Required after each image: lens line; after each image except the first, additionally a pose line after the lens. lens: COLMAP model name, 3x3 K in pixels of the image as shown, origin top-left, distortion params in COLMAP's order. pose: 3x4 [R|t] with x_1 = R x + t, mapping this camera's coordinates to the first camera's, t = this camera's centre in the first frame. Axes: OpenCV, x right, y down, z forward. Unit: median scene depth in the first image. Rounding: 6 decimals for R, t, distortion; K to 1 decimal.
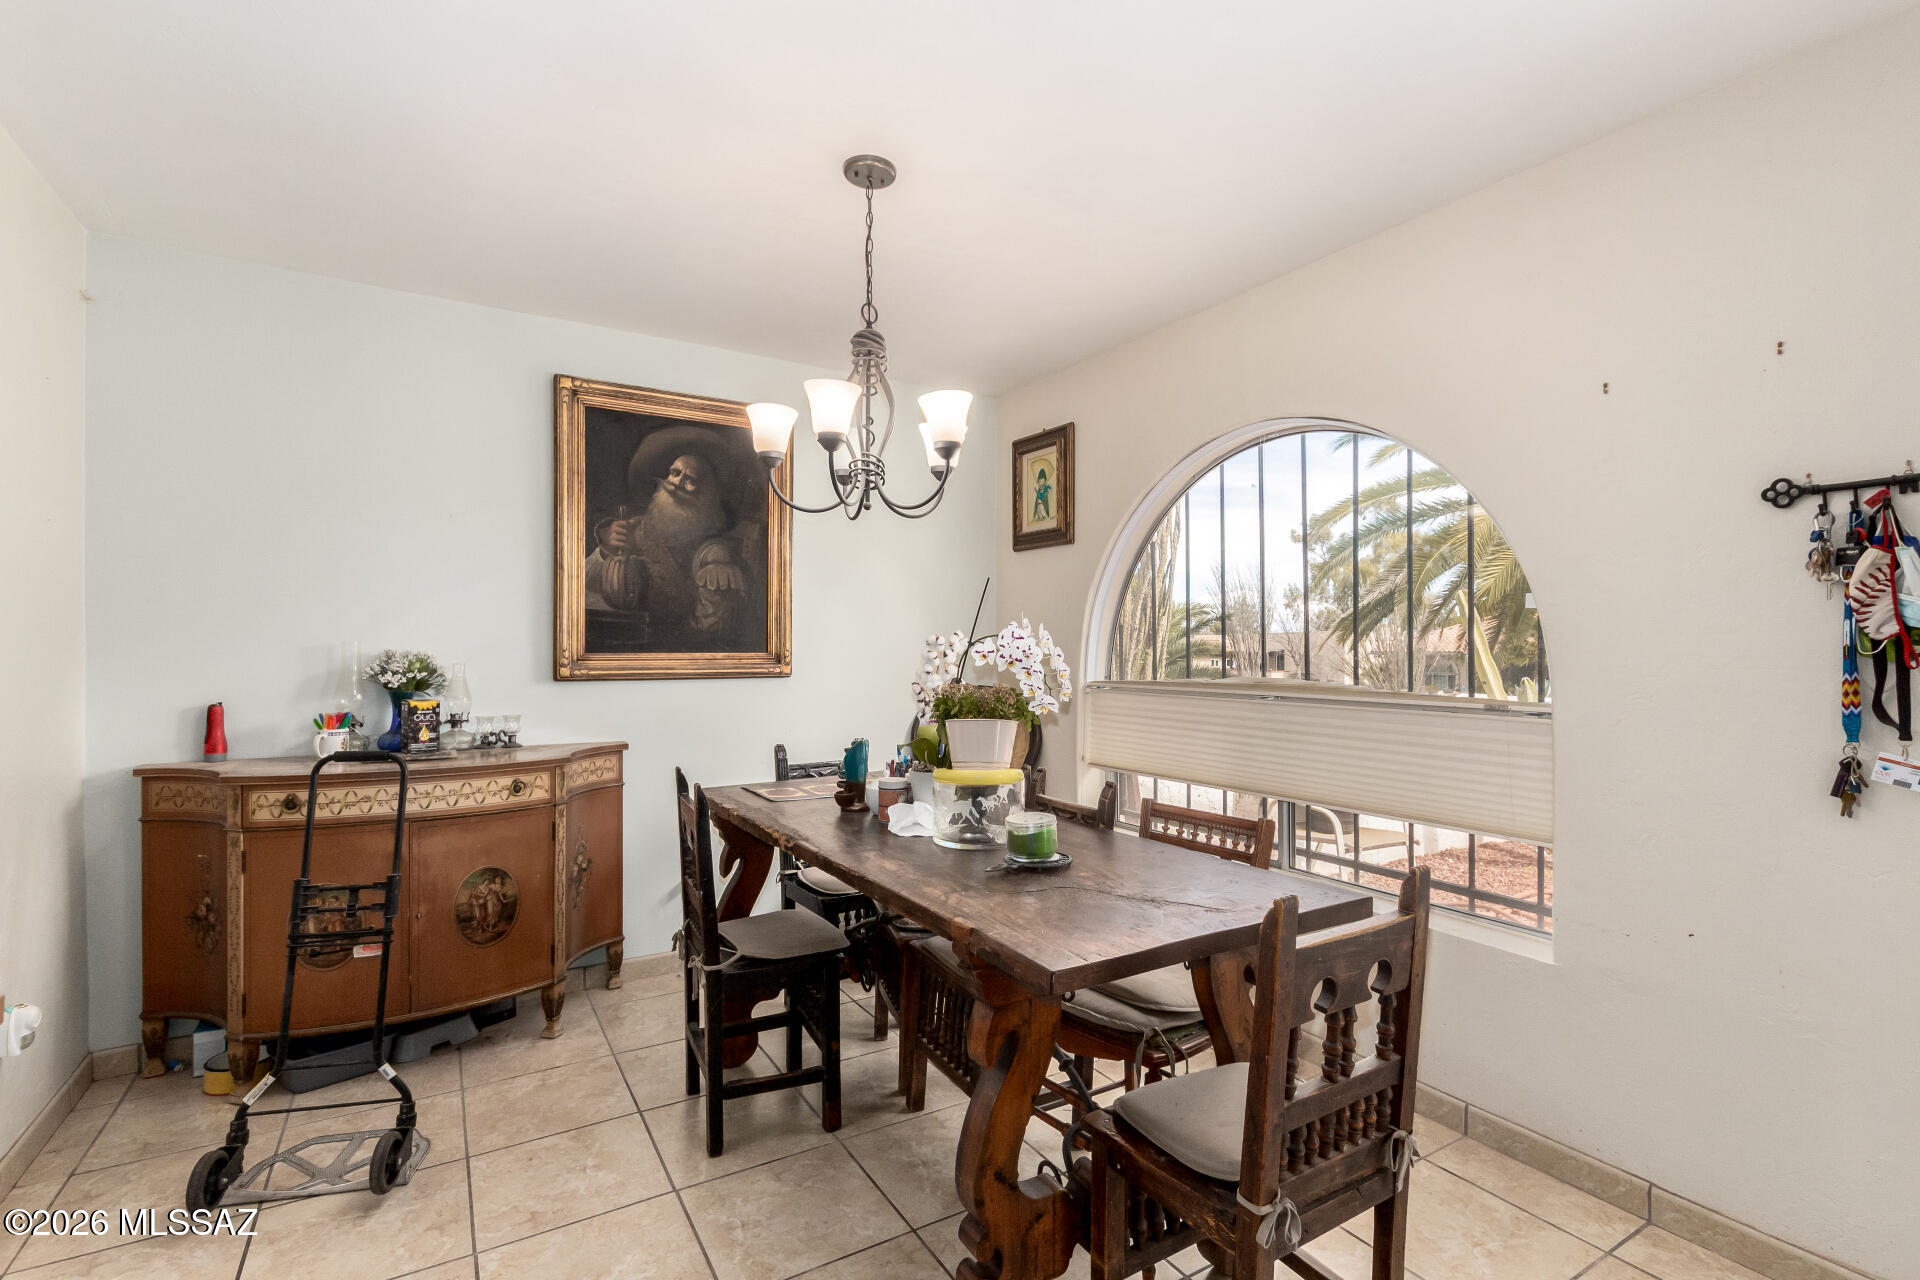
lens RADIAL K [[883.3, 0, 948.9], [0, 883.3, 646.5], [0, 0, 1]] dist [-0.000894, 0.000421]
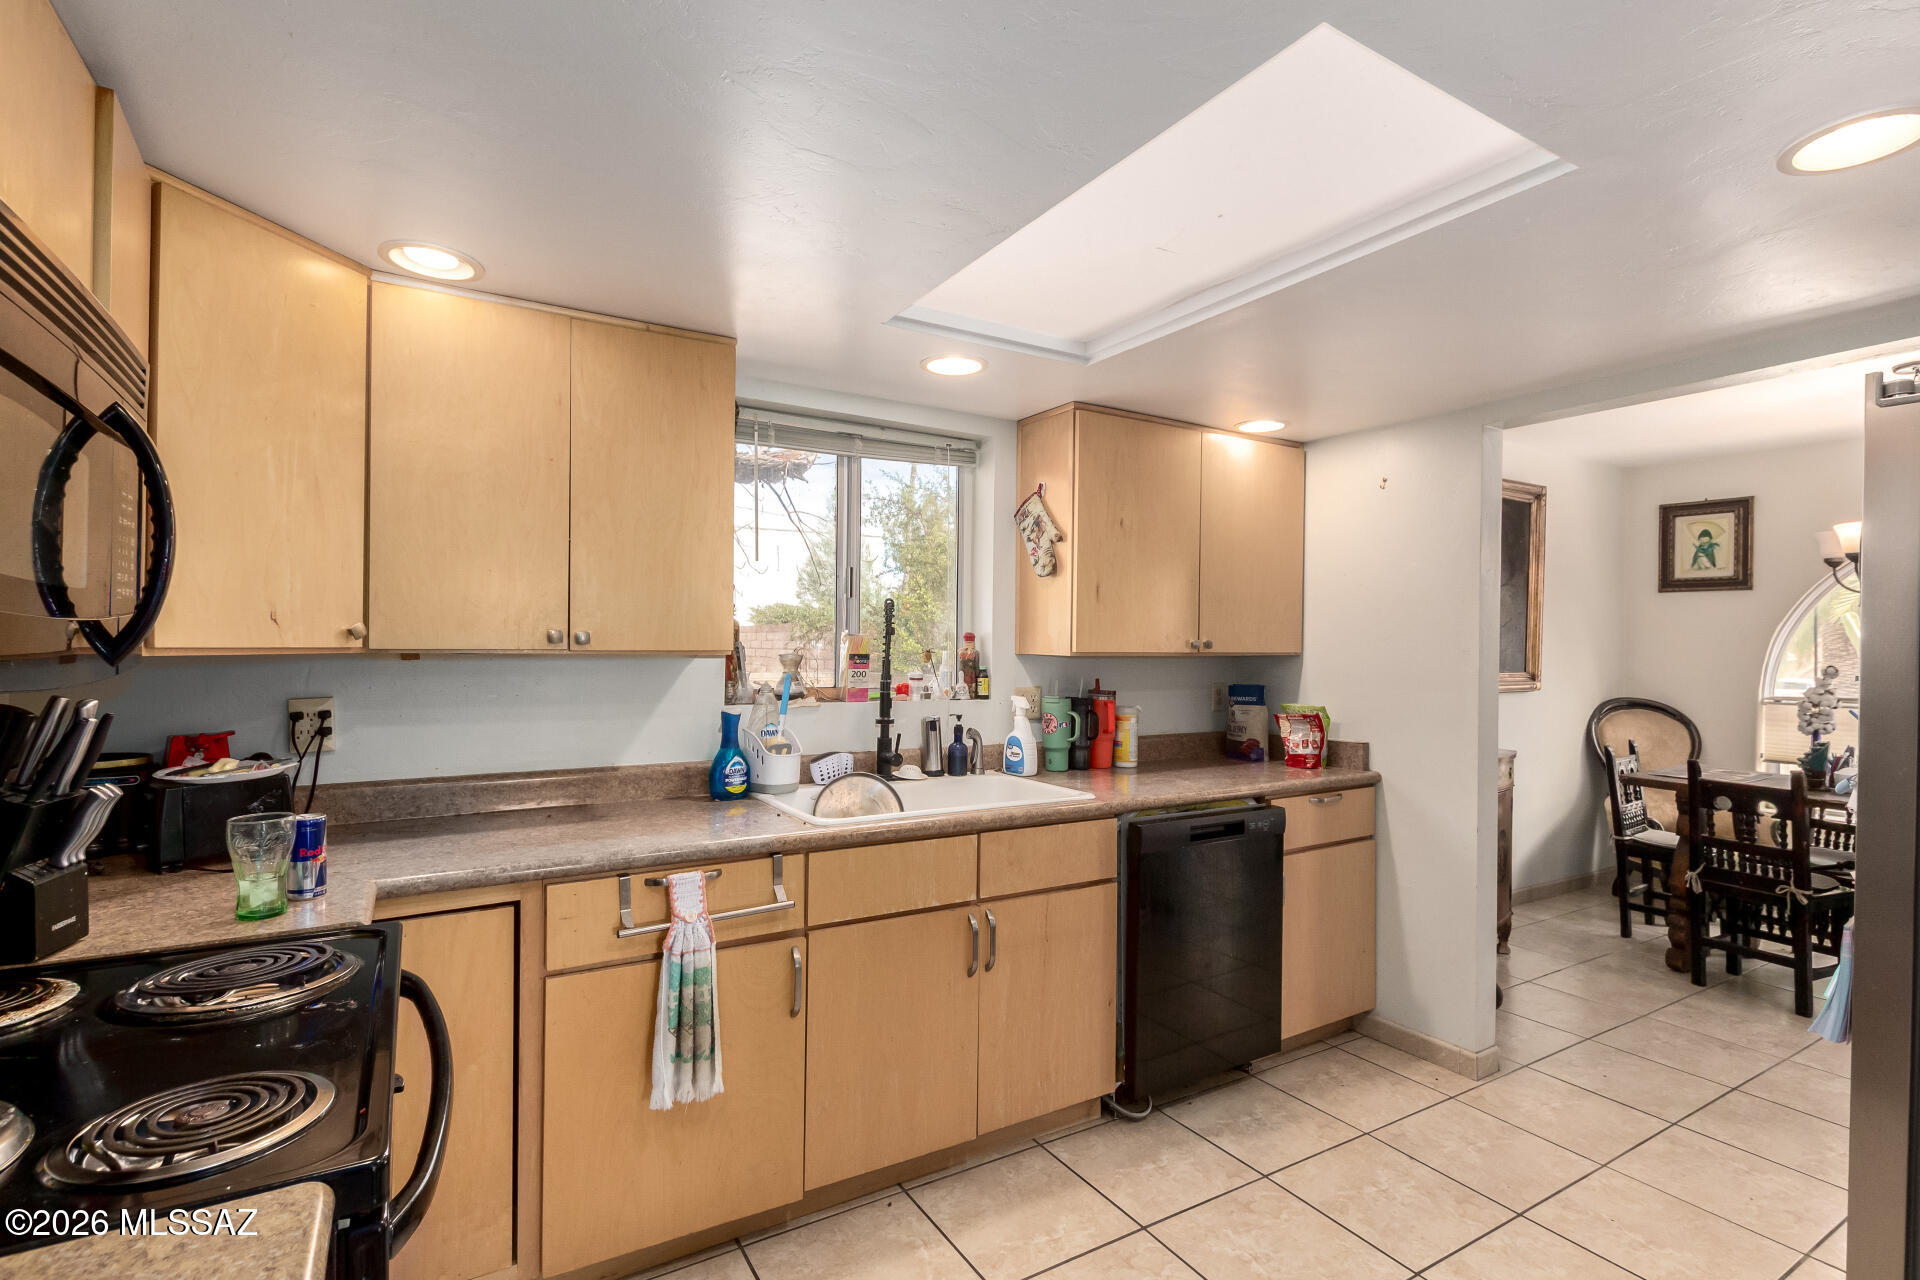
lens RADIAL K [[883.3, 0, 974.8], [0, 883.3, 631.4], [0, 0, 1]] dist [-0.000894, 0.000421]
pose [[0.999766, 0.008201, 0.020031, -0.988290], [-0.007918, 0.999868, -0.014194, -0.026739], [-0.020145, 0.014032, 0.999699, -0.259243]]
